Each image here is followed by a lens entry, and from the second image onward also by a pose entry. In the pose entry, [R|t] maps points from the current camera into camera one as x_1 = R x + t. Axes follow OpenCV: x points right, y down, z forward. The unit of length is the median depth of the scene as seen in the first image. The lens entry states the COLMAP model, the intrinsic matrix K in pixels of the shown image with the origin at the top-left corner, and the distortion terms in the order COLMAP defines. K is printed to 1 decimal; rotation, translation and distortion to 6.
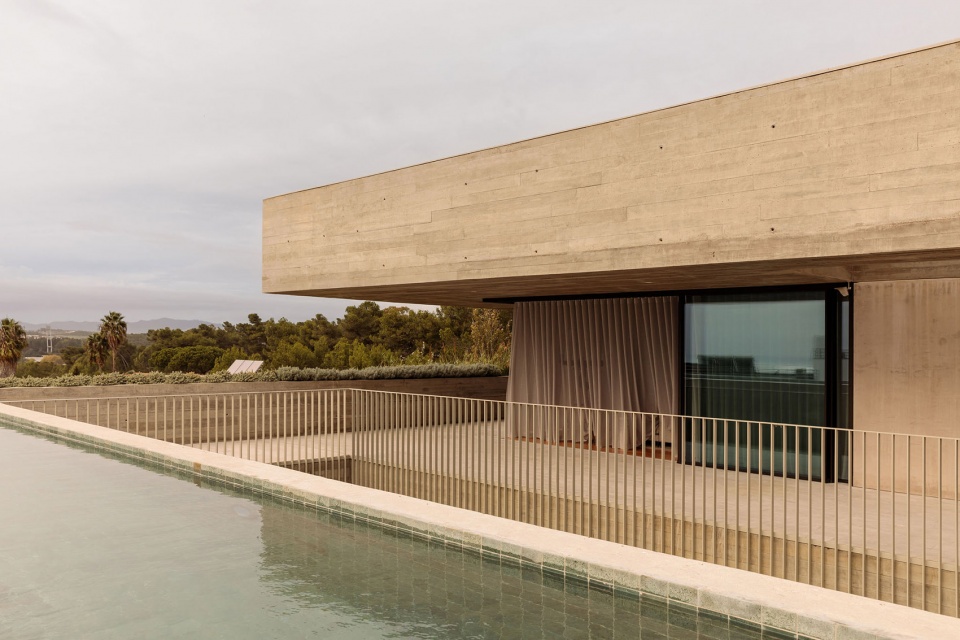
lens RADIAL K [[806.5, 0, 484.1], [0, 806.5, 334.6], [0, 0, 1]] dist [0.005338, 0.006803]
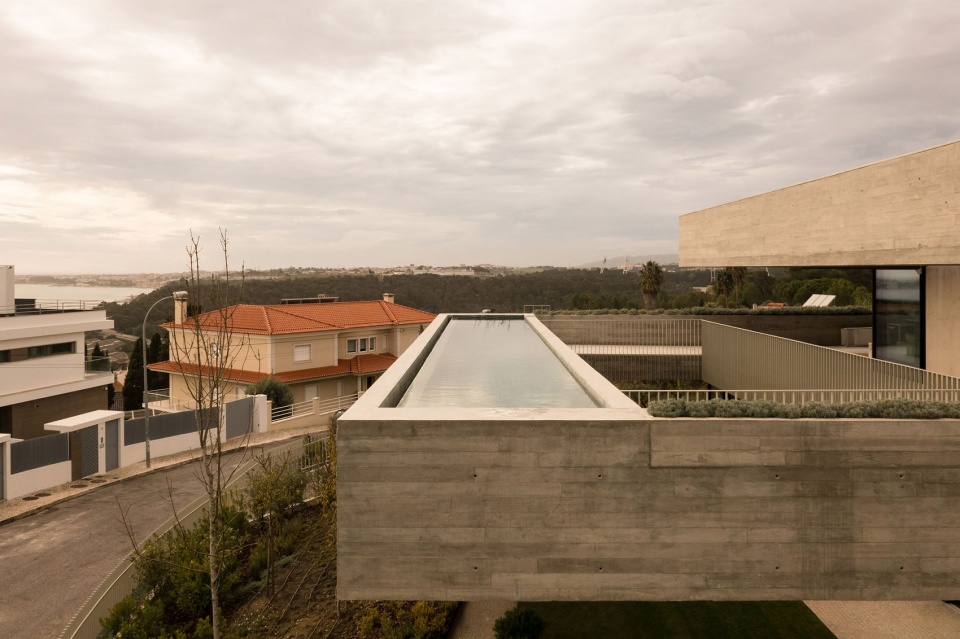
lens RADIAL K [[1416.3, 0, 480.0], [0, 1416.3, 319.5], [0, 0, 1]] dist [0.017929, 0.017969]
pose [[0.691536, 0.027892, -0.721803, 1.701402], [0.020751, 0.998075, 0.058449, -0.126433], [0.722044, -0.055398, 0.689626, -1.523692]]
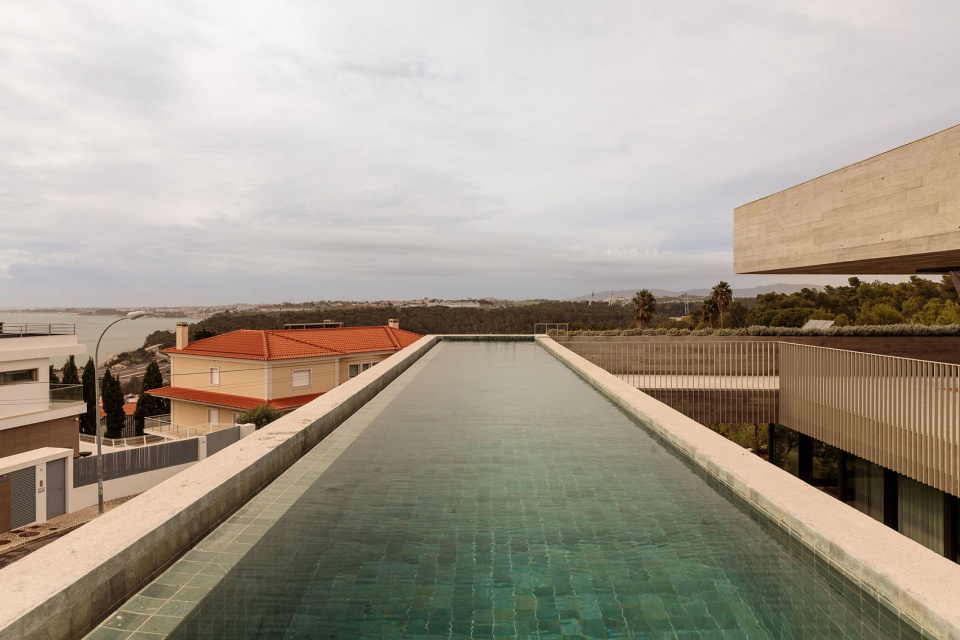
lens RADIAL K [[806.5, 0, 484.1], [0, 806.5, 334.6], [0, 0, 1]] dist [0.005338, 0.006803]
pose [[0.687013, 0.015186, -0.726486, 0.450980], [0.022045, 0.998886, 0.041727, -0.013514], [0.726310, -0.044682, 0.685913, -0.302519]]
